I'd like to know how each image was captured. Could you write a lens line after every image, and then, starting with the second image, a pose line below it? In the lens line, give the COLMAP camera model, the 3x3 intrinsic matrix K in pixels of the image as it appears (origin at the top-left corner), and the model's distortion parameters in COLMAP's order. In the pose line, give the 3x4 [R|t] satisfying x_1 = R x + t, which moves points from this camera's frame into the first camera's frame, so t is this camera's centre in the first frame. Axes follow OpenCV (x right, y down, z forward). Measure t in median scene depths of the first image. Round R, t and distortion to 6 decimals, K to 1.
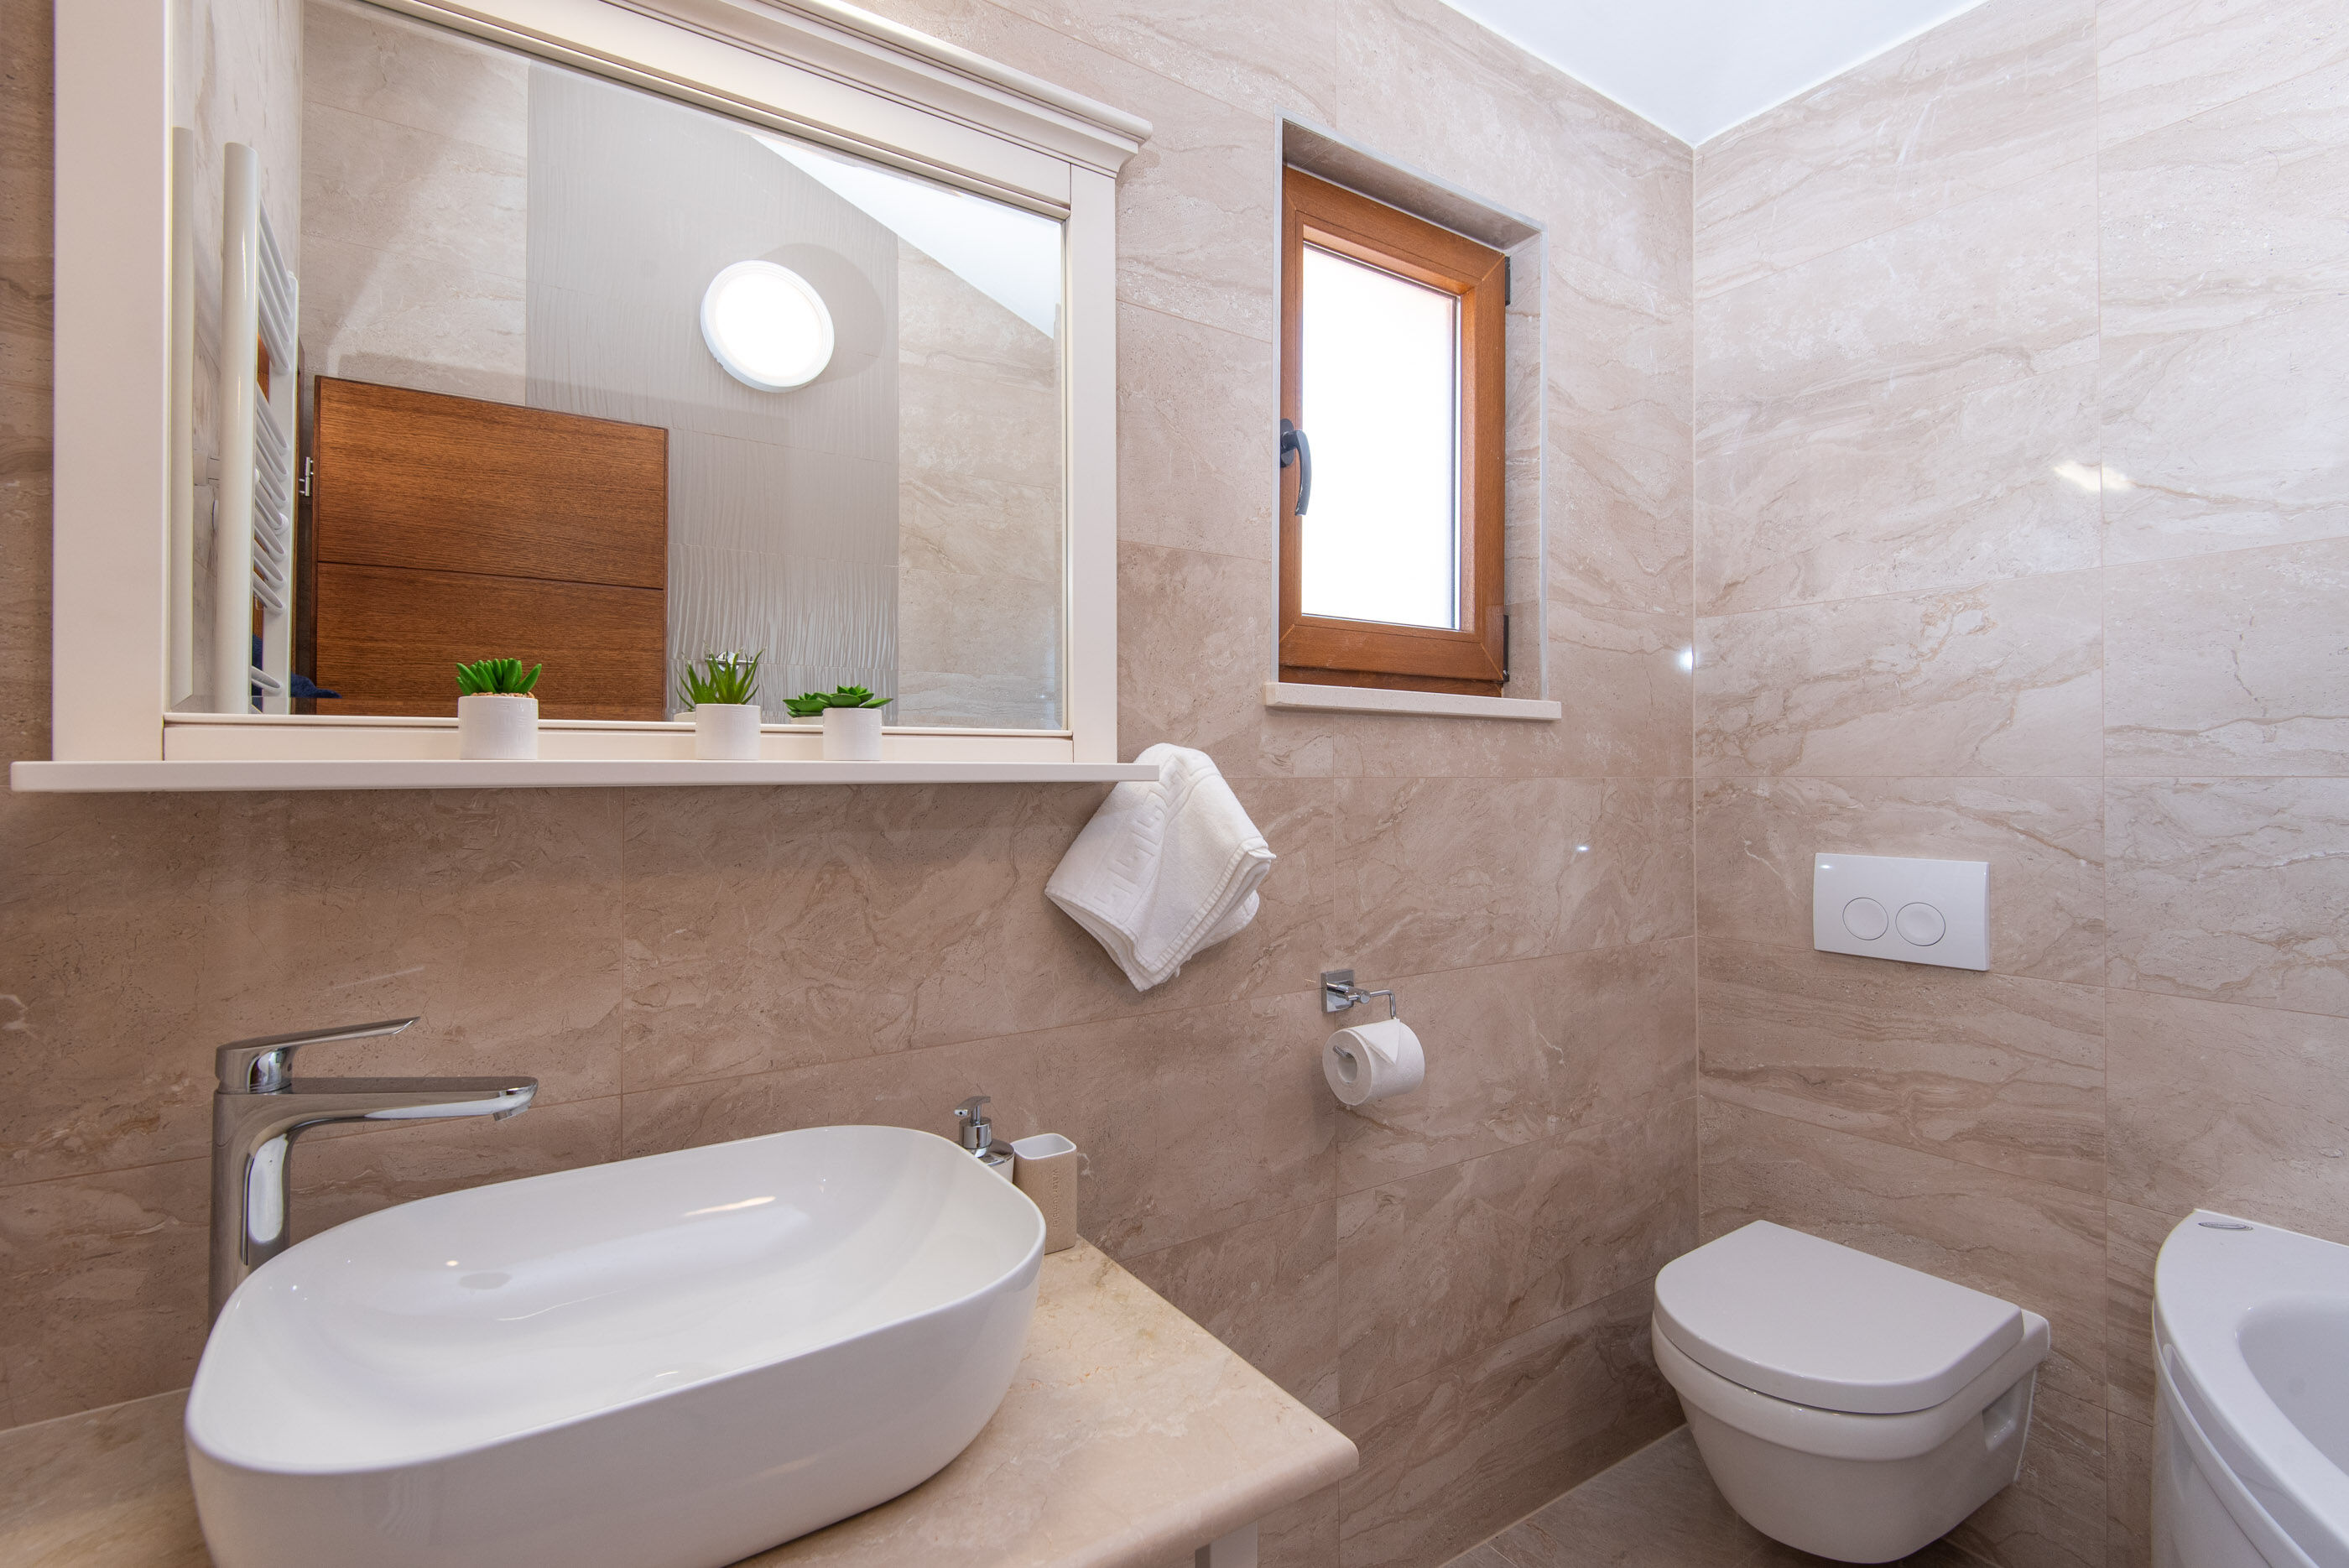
lens RADIAL K [[1079.3, 0, 1180.2], [0, 1079.3, 773.0], [0, 0, 1]] dist [0.020047, -0.006494]
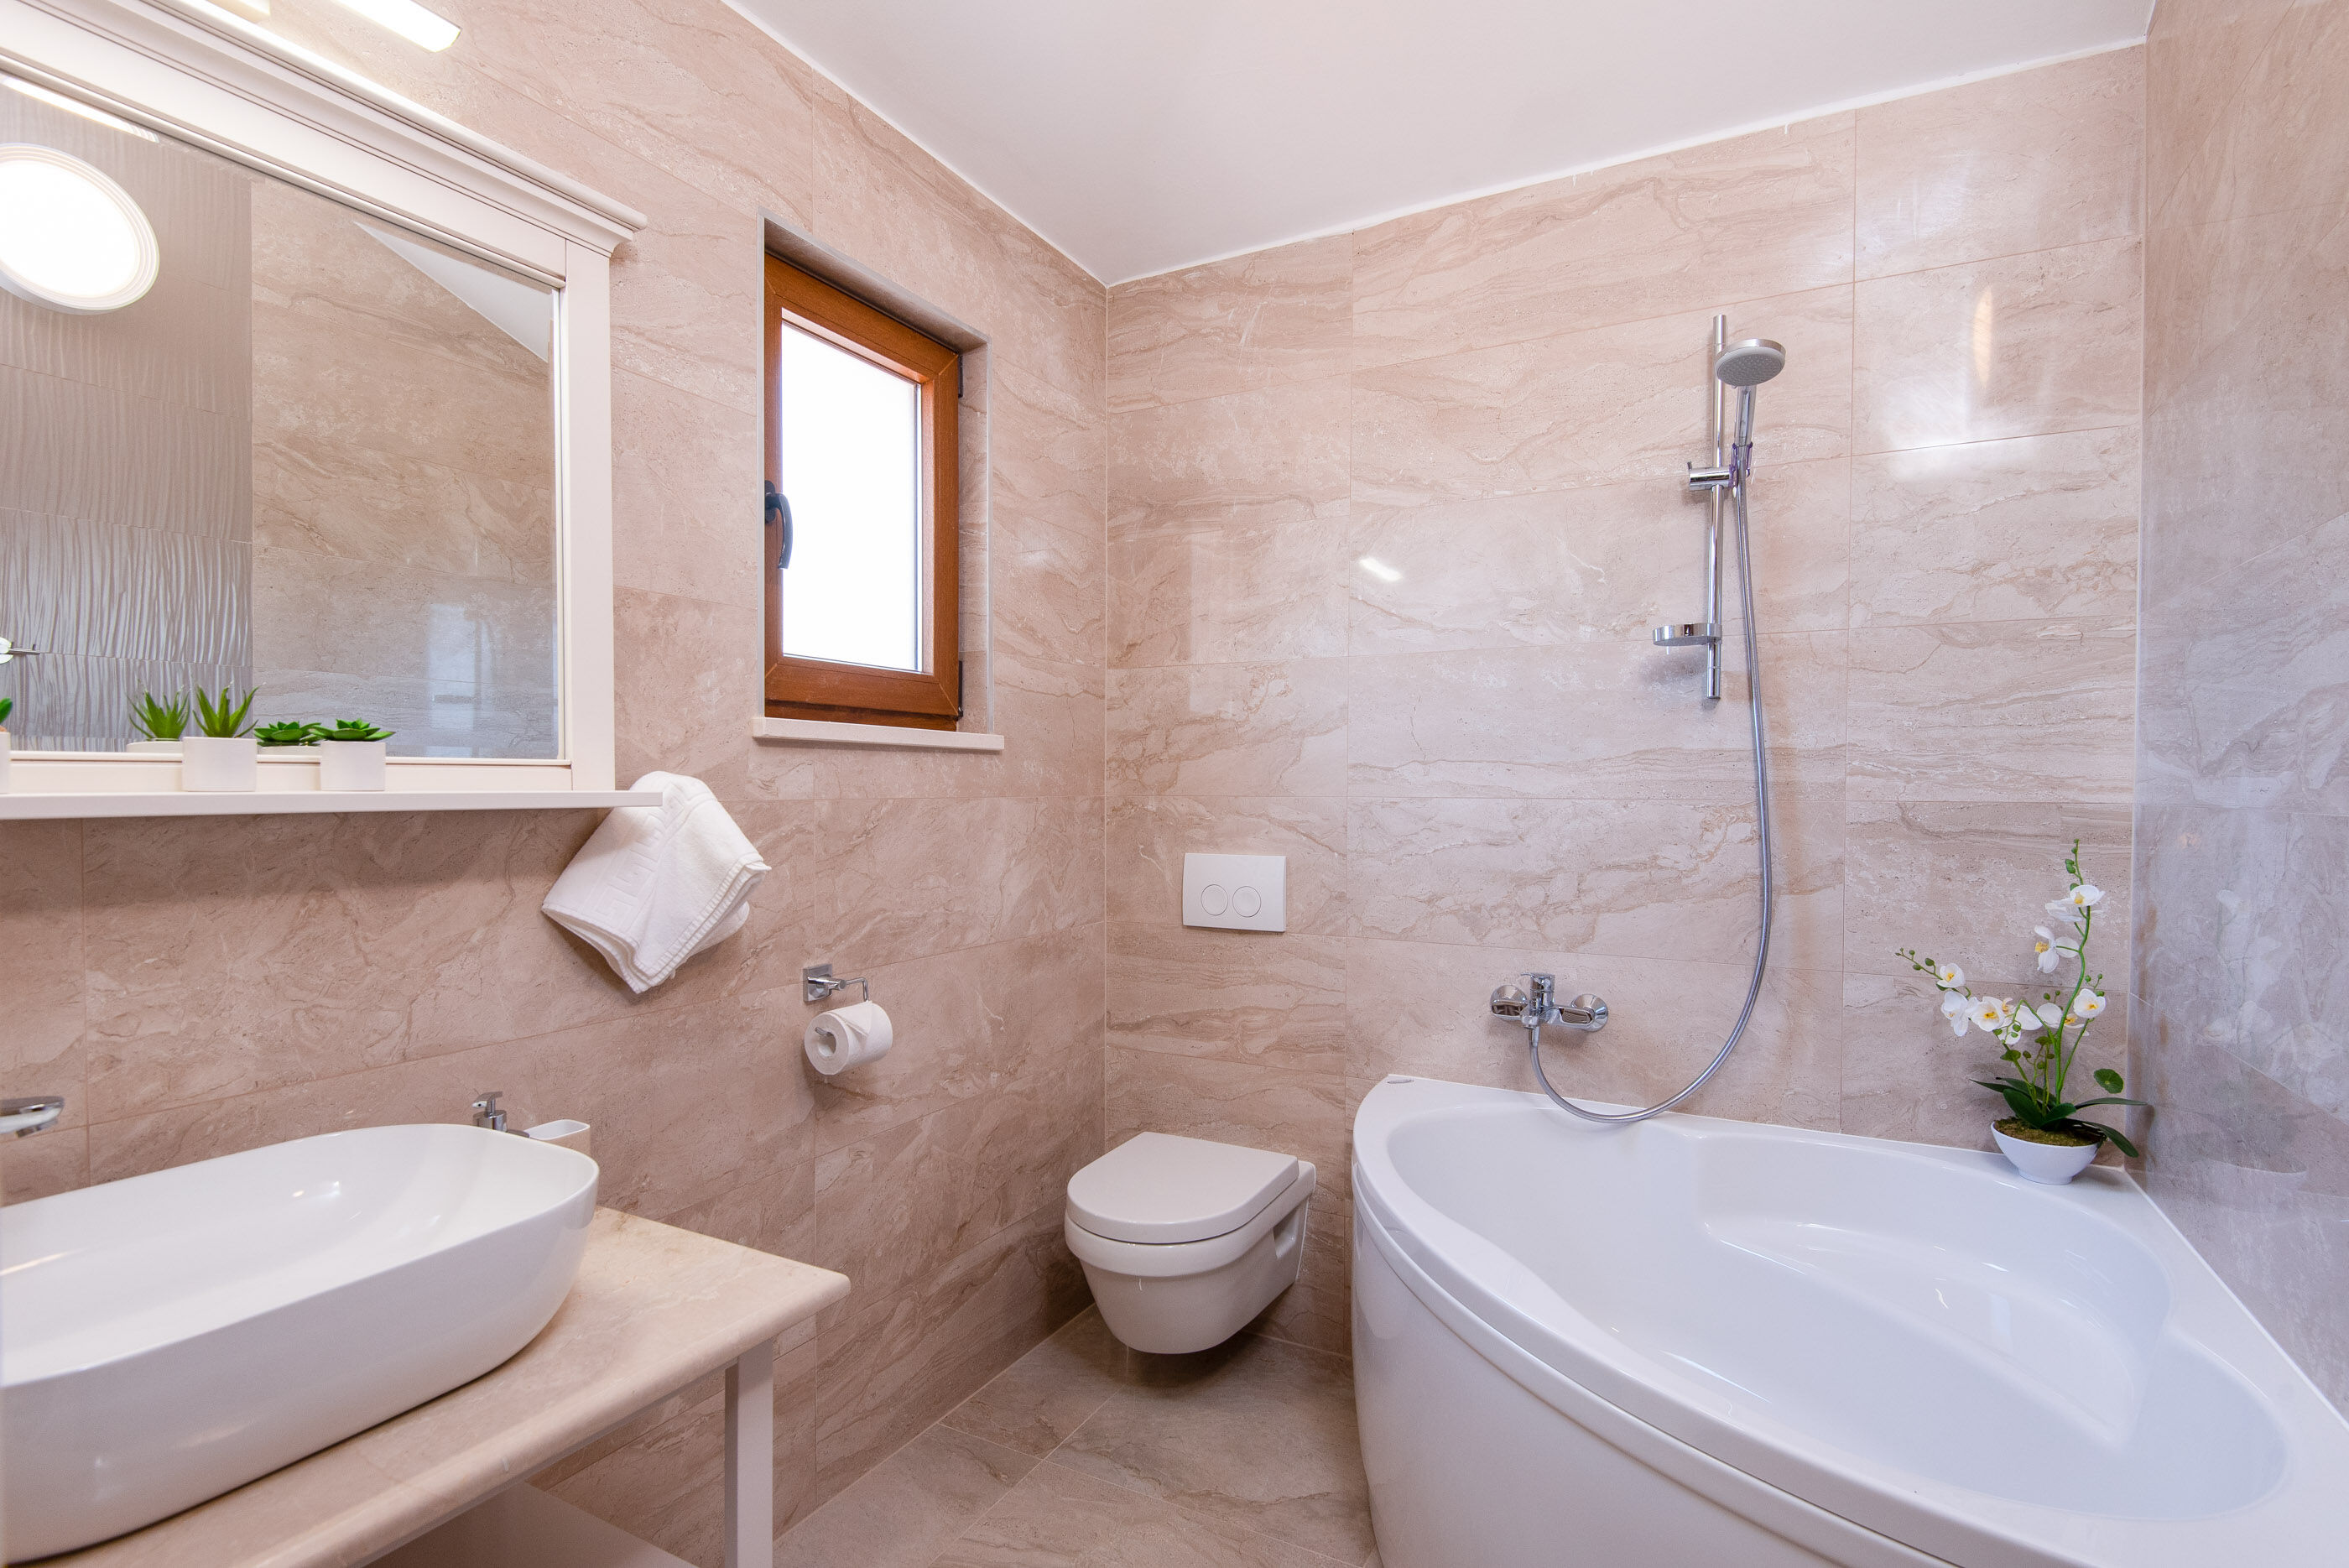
lens RADIAL K [[1122.8, 0, 1198.5], [0, 1122.8, 790.0], [0, 0, 1]] dist [0.018641, -0.003493]
pose [[0.877316, 0.000867, 0.479912, -0.073722], [-0.004958, 0.999961, 0.007256, -0.016429], [-0.479887, -0.008745, 0.877287, -0.254187]]
